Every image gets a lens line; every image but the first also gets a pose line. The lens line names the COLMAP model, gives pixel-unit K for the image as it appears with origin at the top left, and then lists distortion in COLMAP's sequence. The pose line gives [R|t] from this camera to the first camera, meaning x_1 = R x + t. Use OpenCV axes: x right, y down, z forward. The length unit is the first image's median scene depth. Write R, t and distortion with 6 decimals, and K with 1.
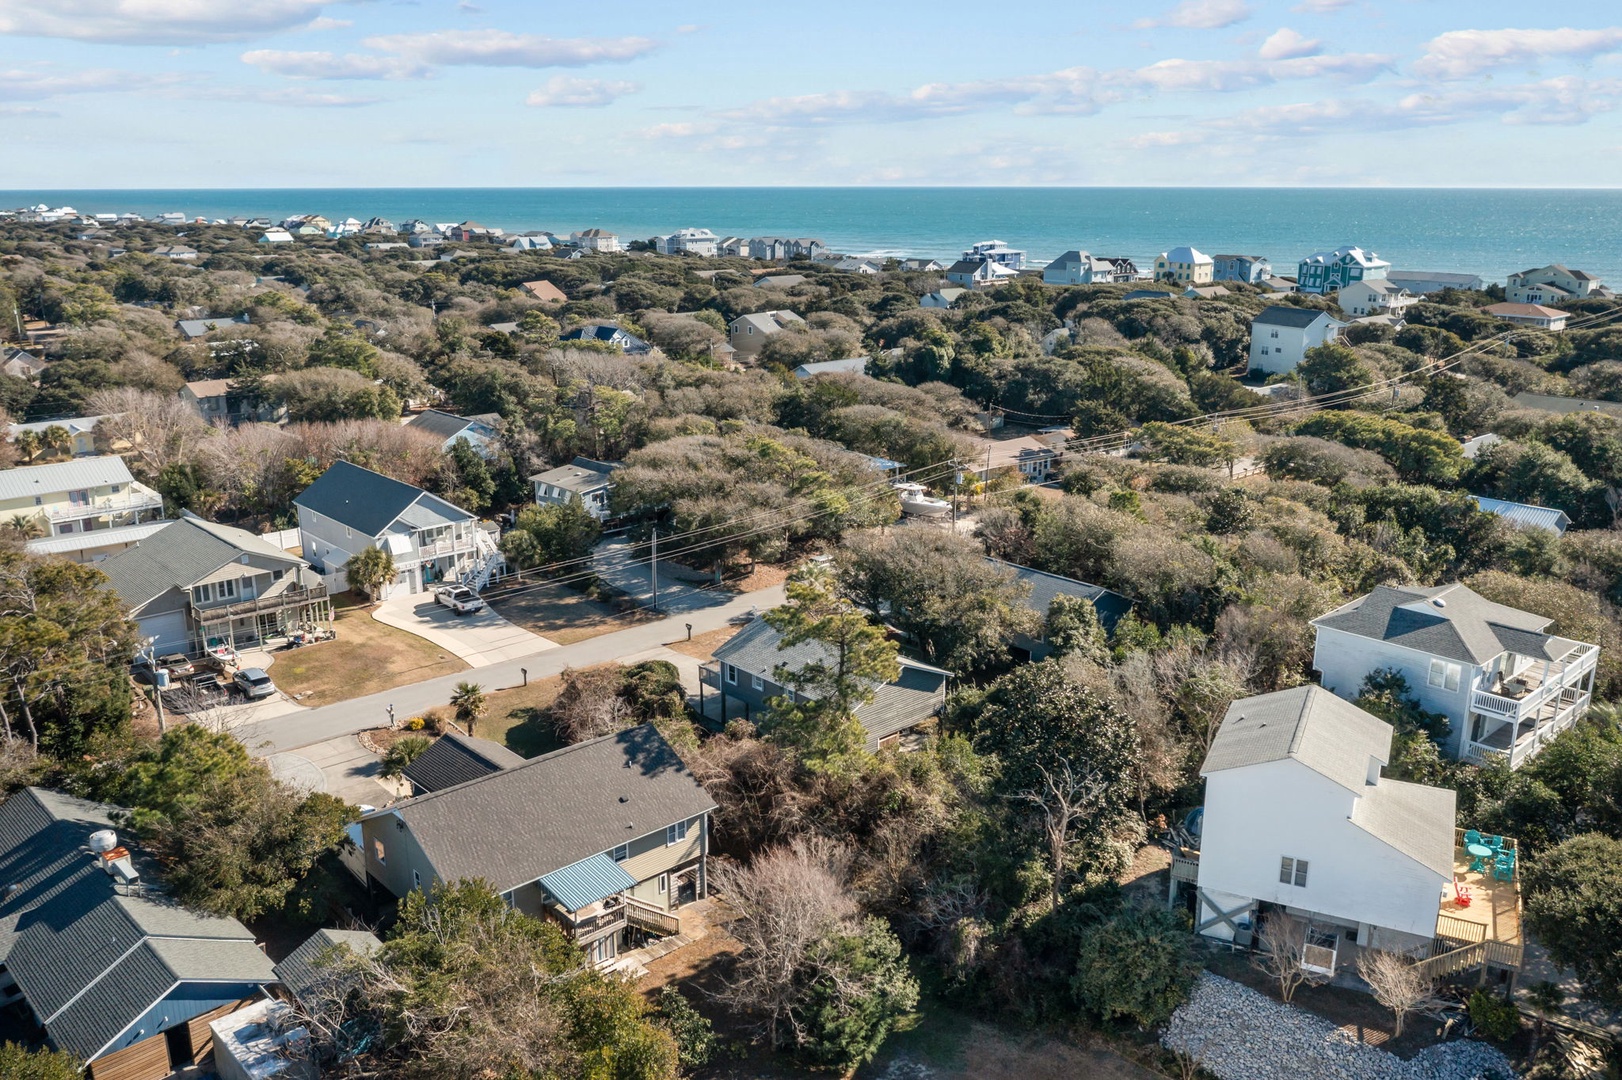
lens RADIAL K [[1315.6, 0, 802.4], [0, 1315.6, 505.8], [0, 0, 1]] dist [-0.007658, 0.003176]
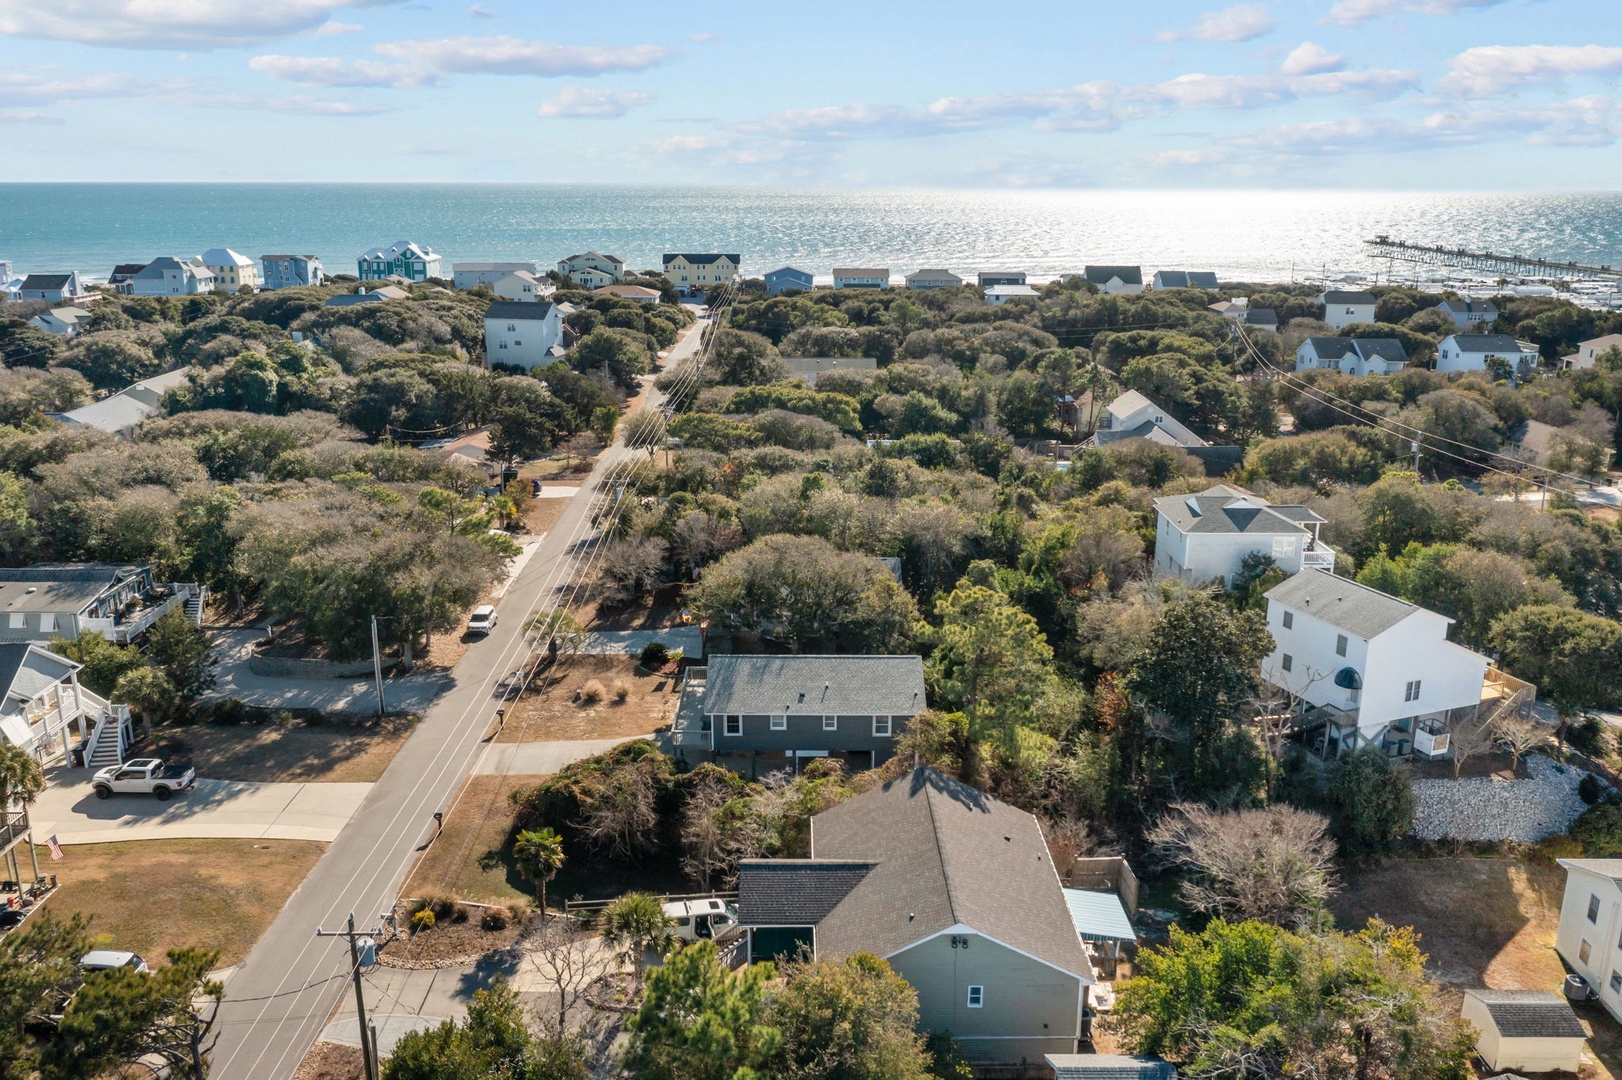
lens RADIAL K [[1315.6, 0, 802.4], [0, 1315.6, 505.8], [0, 0, 1]] dist [-0.007658, 0.003176]
pose [[0.669053, -0.177573, 0.721689, -0.300706], [0.174776, 0.981398, 0.079446, -0.039842], [-0.722372, 0.072980, 0.687643, 0.147788]]
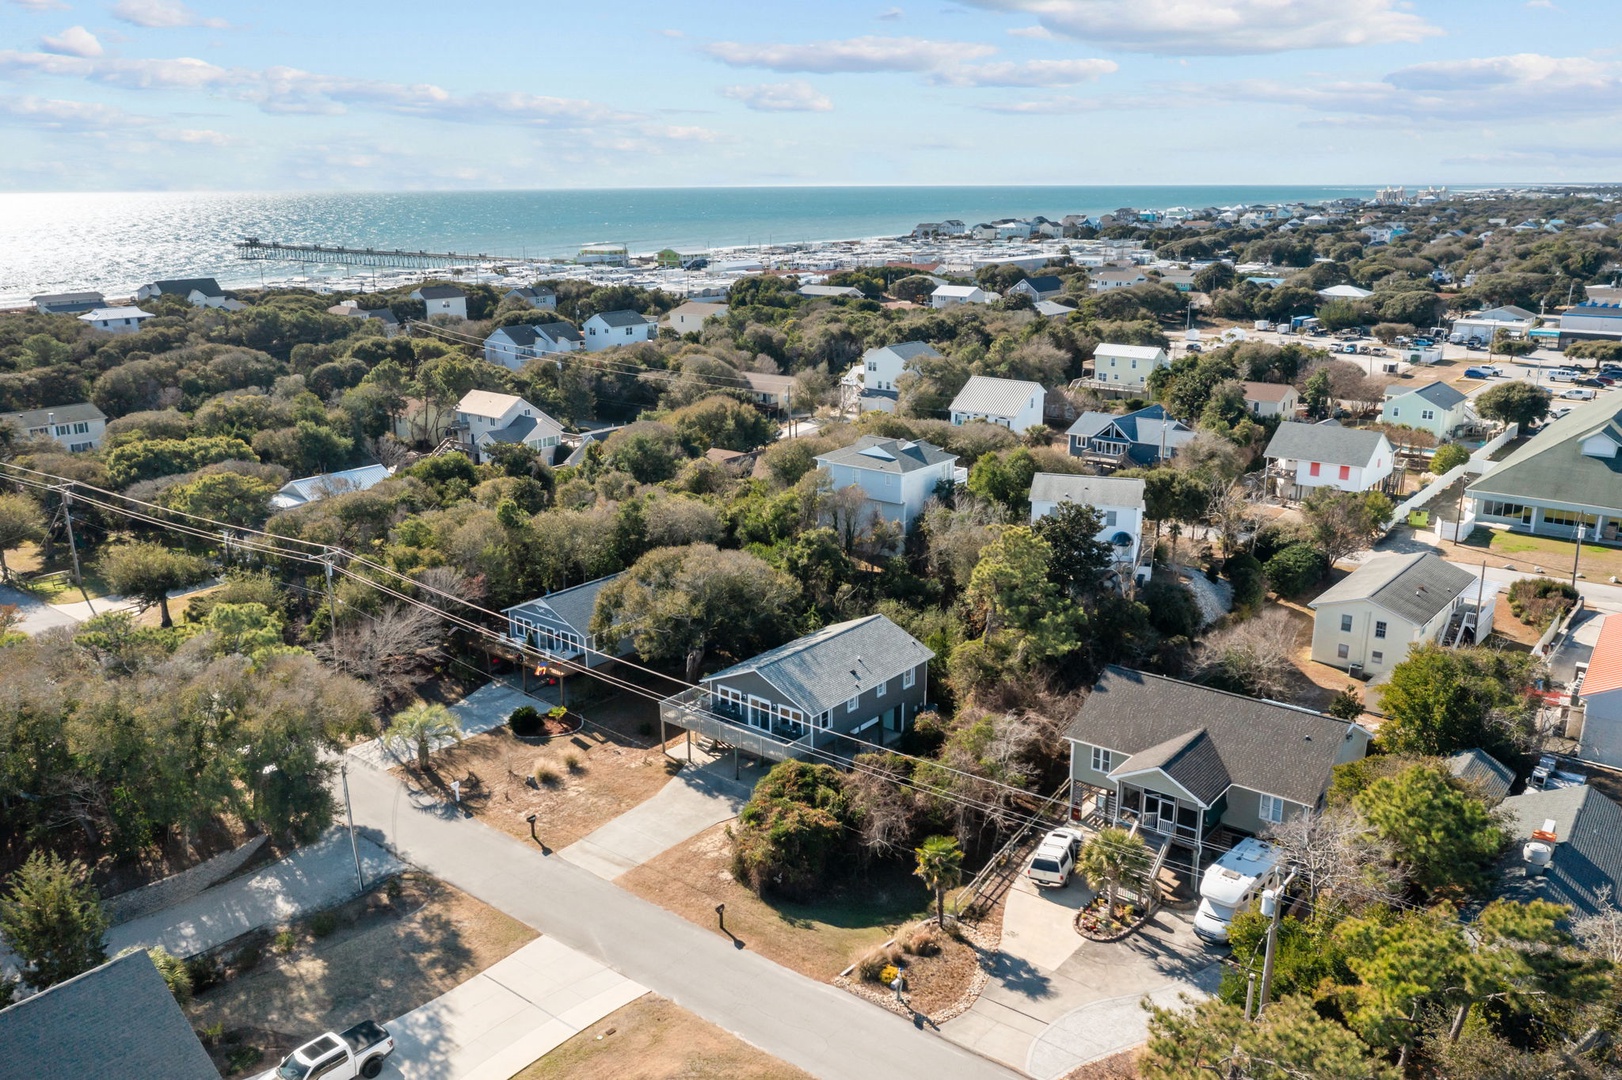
lens RADIAL K [[1315.6, 0, 802.4], [0, 1315.6, 505.8], [0, 0, 1]] dist [-0.007658, 0.003176]
pose [[-0.153165, -0.237923, 0.959131, -0.416264], [0.244709, 0.931222, 0.270078, -0.123331], [-0.957423, 0.276075, -0.084408, 0.482050]]
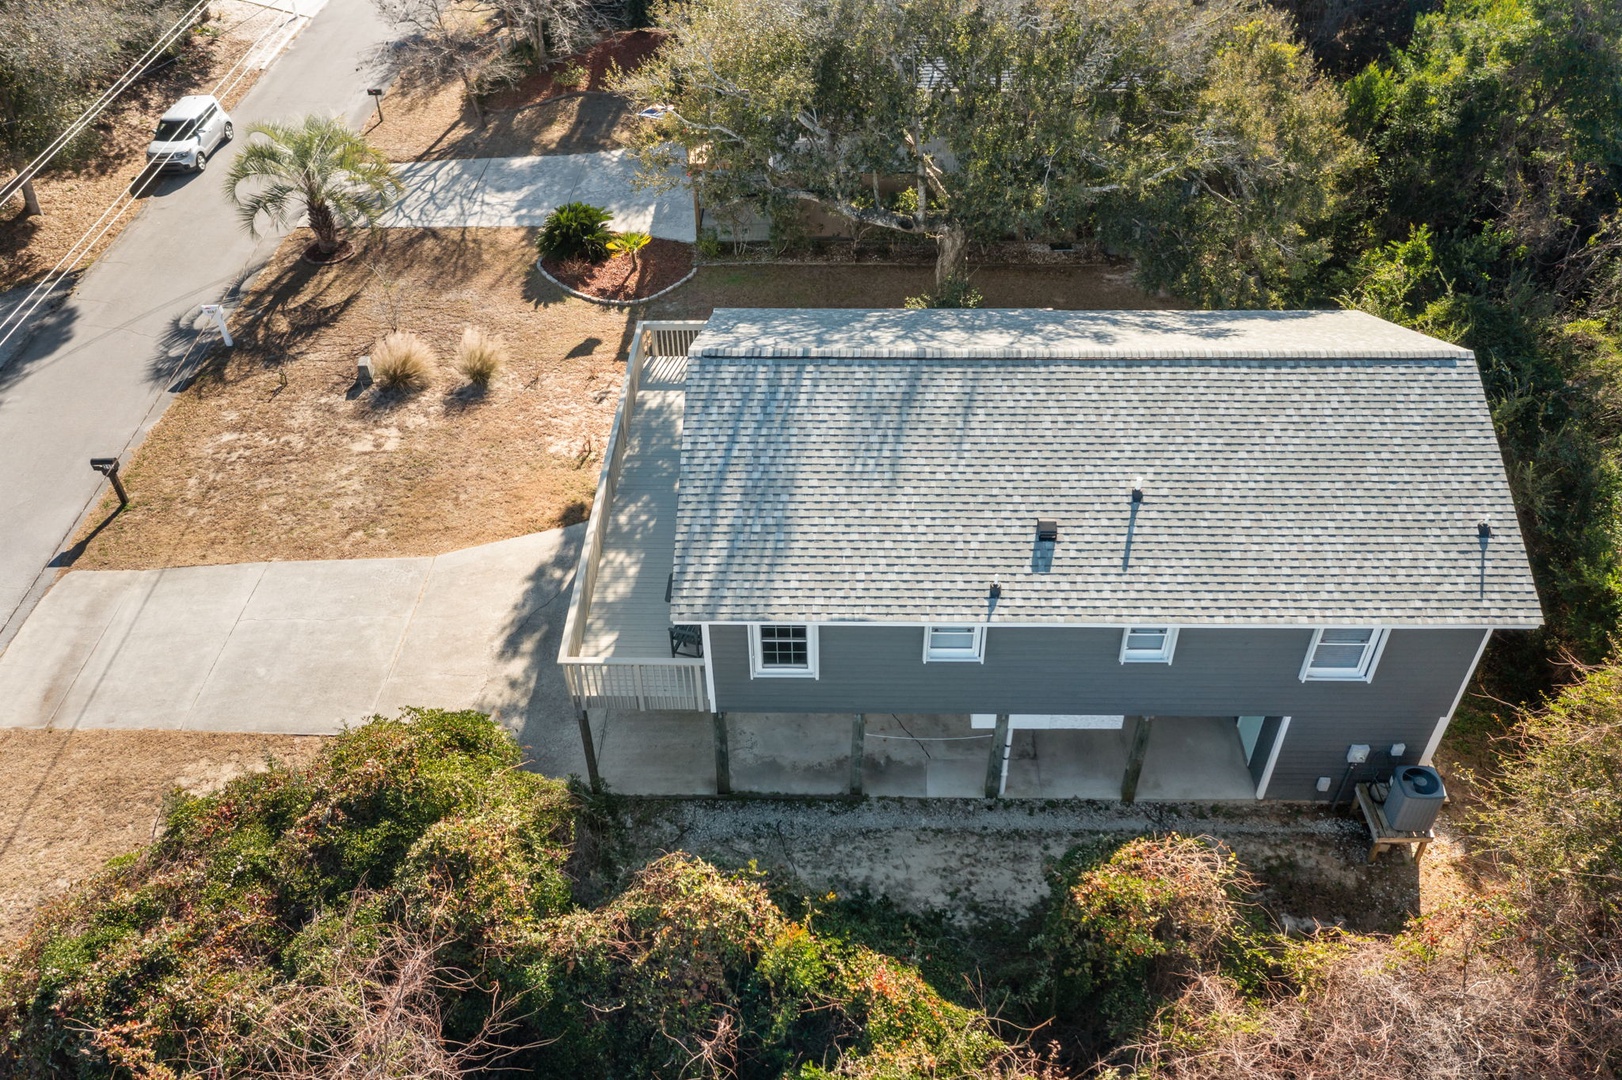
lens RADIAL K [[1252.3, 0, 812.2], [0, 1252.3, 563.4], [0, 0, 1]] dist [-0.021463, 0.002676]
pose [[0.682970, -0.489029, 0.542589, -0.077283], [0.183799, 0.833972, 0.520297, -0.002680], [-0.706944, -0.255620, 0.659461, 0.387851]]
